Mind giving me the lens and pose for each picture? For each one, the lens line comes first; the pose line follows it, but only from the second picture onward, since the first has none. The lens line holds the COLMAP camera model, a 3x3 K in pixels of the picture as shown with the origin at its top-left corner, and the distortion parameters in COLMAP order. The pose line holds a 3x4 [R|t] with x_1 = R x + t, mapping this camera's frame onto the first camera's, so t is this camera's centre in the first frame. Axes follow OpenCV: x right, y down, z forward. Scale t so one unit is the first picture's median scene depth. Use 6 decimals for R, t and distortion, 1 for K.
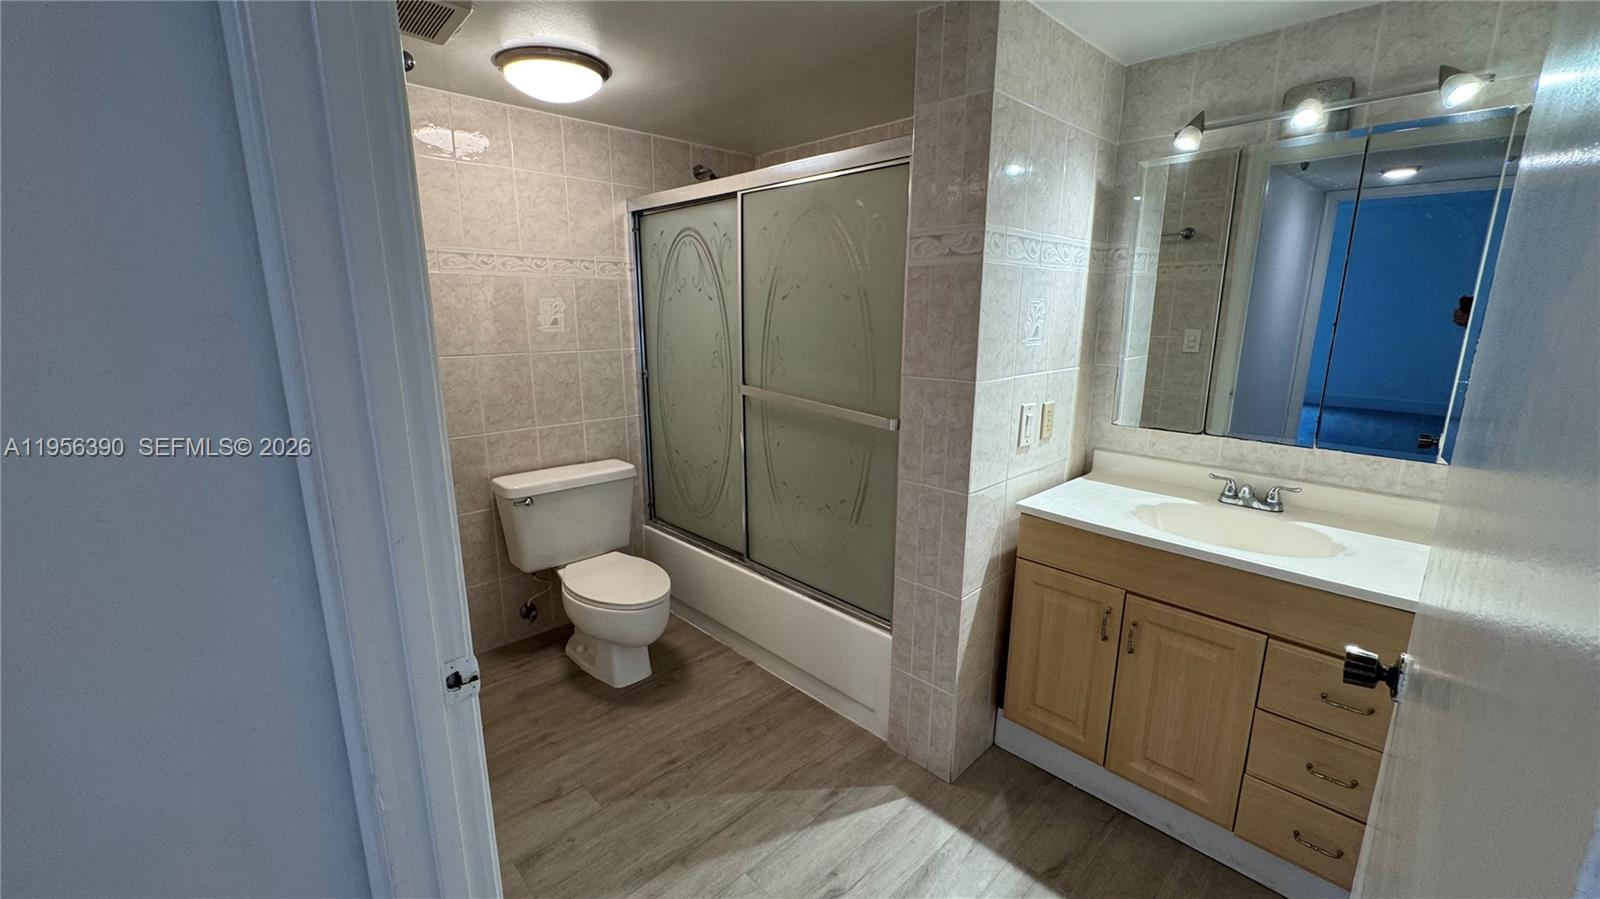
lens RADIAL K [[645.7, 0, 800.0], [0, 645.7, 450.8], [0, 0, 1]] dist [-0.003043, -0.000379]
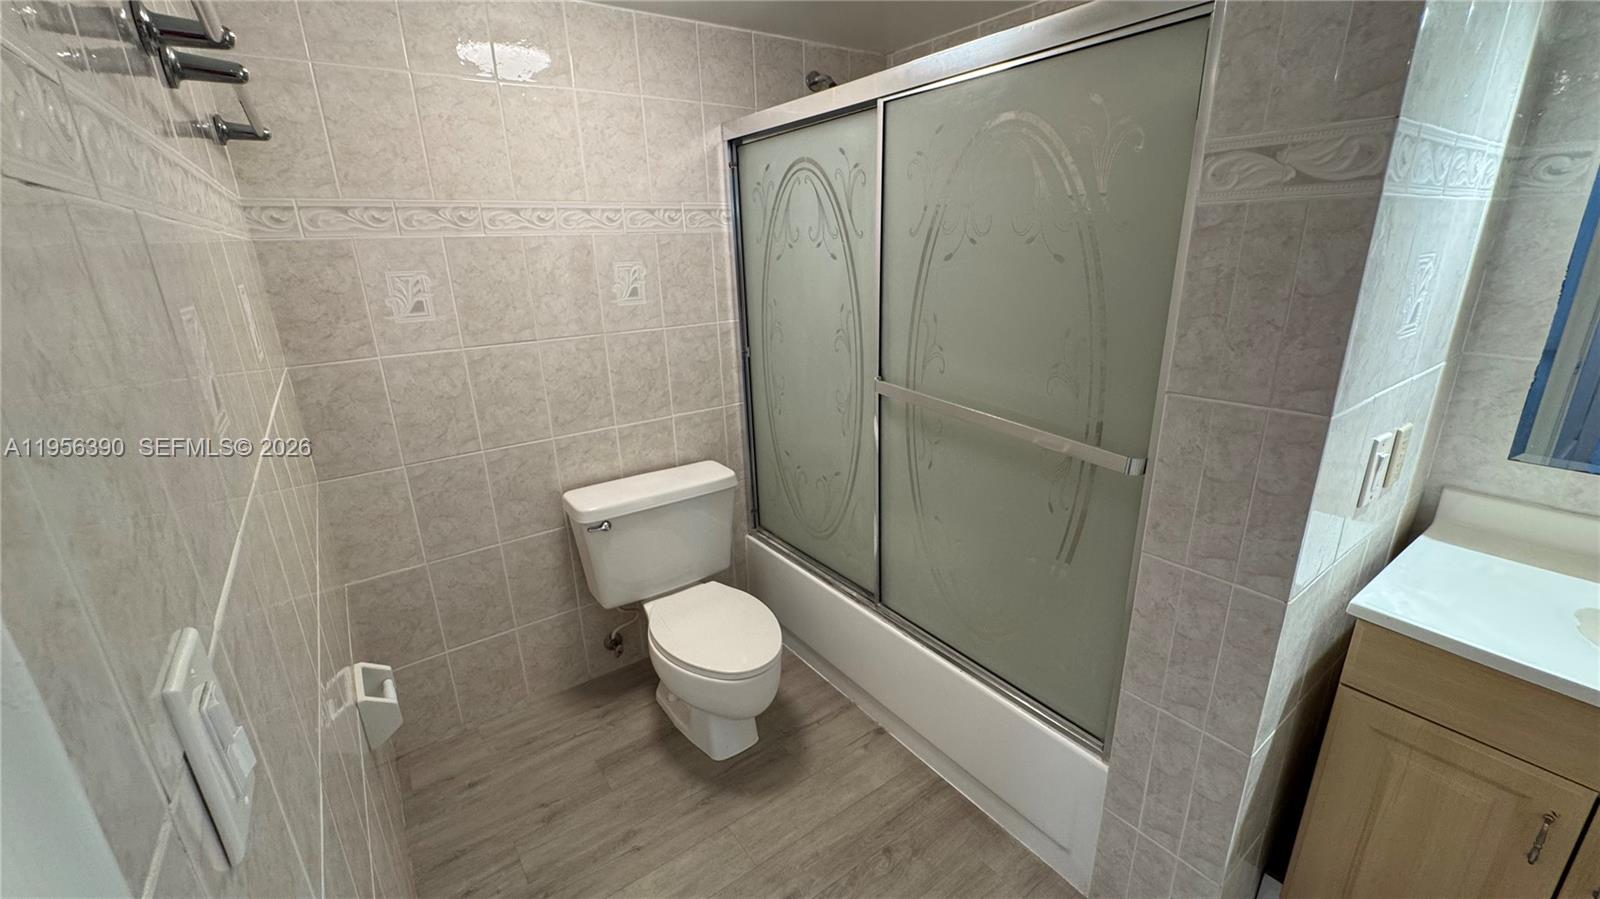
lens RADIAL K [[645.7, 0, 799.5], [0, 645.7, 449.2], [0, 0, 1]] dist [-0.003043, -0.000379]
pose [[0.988441, 0.013262, -0.151025, -0.065785], [0.001044, 0.995547, 0.094257, -0.090859], [0.151603, -0.093326, 0.984026, 0.263304]]
